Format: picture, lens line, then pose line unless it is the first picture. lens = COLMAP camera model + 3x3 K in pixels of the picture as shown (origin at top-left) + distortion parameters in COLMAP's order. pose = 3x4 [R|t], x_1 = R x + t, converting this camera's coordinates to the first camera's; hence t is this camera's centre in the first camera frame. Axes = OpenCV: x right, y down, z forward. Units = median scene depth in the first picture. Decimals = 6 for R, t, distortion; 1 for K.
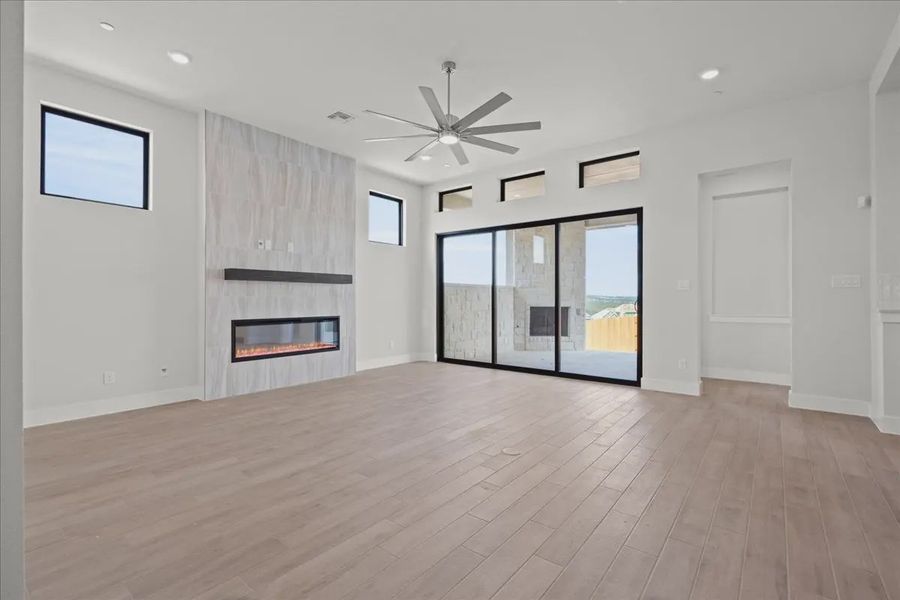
lens RADIAL K [[418.3, 0, 440.9], [0, 418.3, 298.3], [0, 0, 1]] dist [-0.005087, 0.003592]
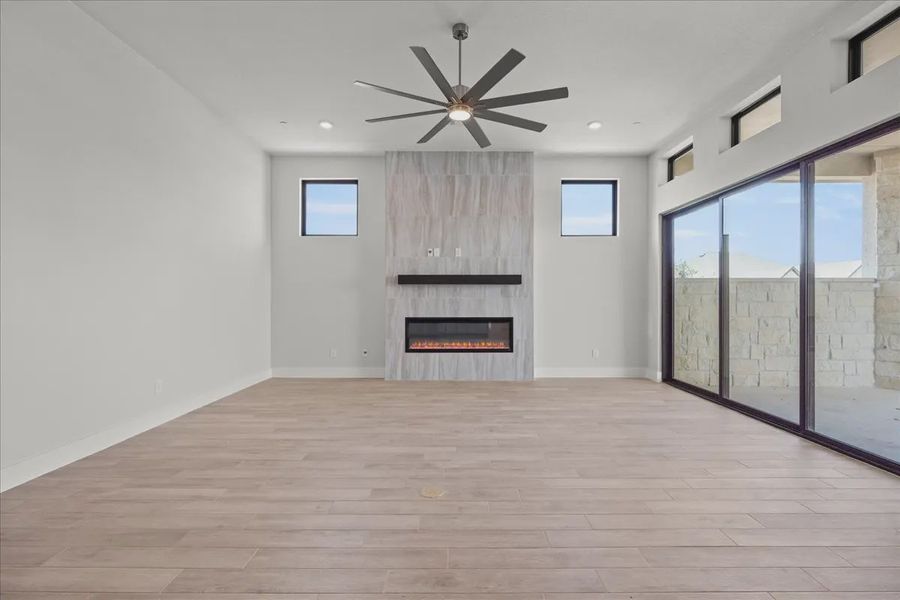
lens RADIAL K [[418.3, 0, 454.5], [0, 418.3, 299.5], [0, 0, 1]] dist [-0.005087, 0.003592]
pose [[0.619785, -0.000305, -0.784772, 0.408964], [0.002497, 0.999996, 0.001583, -0.000769], [0.784768, -0.002941, 0.619783, 0.268557]]
